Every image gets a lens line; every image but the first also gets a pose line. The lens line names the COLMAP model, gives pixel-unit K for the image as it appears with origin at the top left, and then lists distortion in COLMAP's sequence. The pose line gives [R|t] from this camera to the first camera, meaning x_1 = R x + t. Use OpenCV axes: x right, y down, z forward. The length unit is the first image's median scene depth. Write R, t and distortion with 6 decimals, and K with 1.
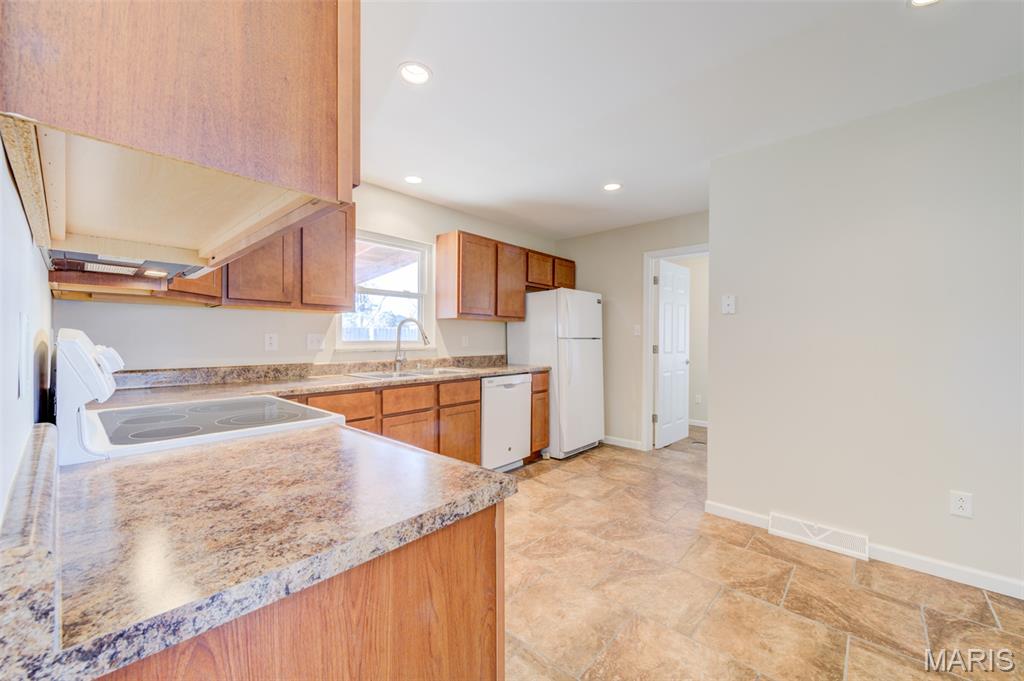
lens RADIAL K [[372.5, 0, 540.1], [0, 372.5, 341.0], [0, 0, 1]] dist [0.000566, 0.000157]
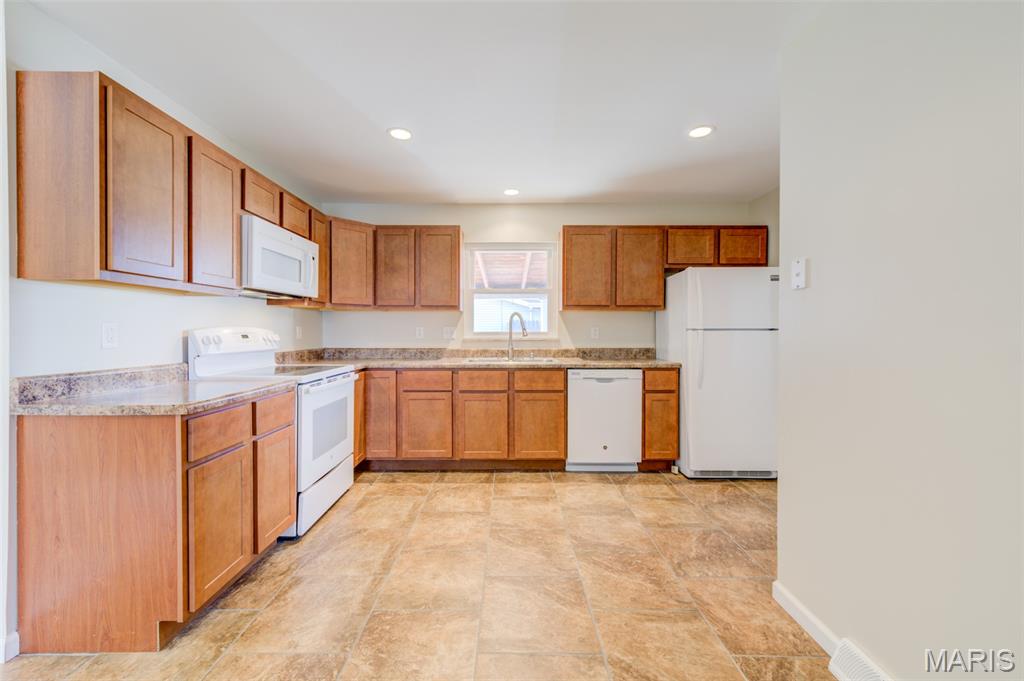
lens RADIAL K [[393.2, 0, 529.0], [0, 393.2, 333.4], [0, 0, 1]] dist [-0.000303, -0.000529]
pose [[0.691321, 0.006313, -0.722521, 0.548379], [-0.003380, 0.999979, 0.005504, -0.003454], [0.722540, -0.001363, 0.691327, 0.189681]]
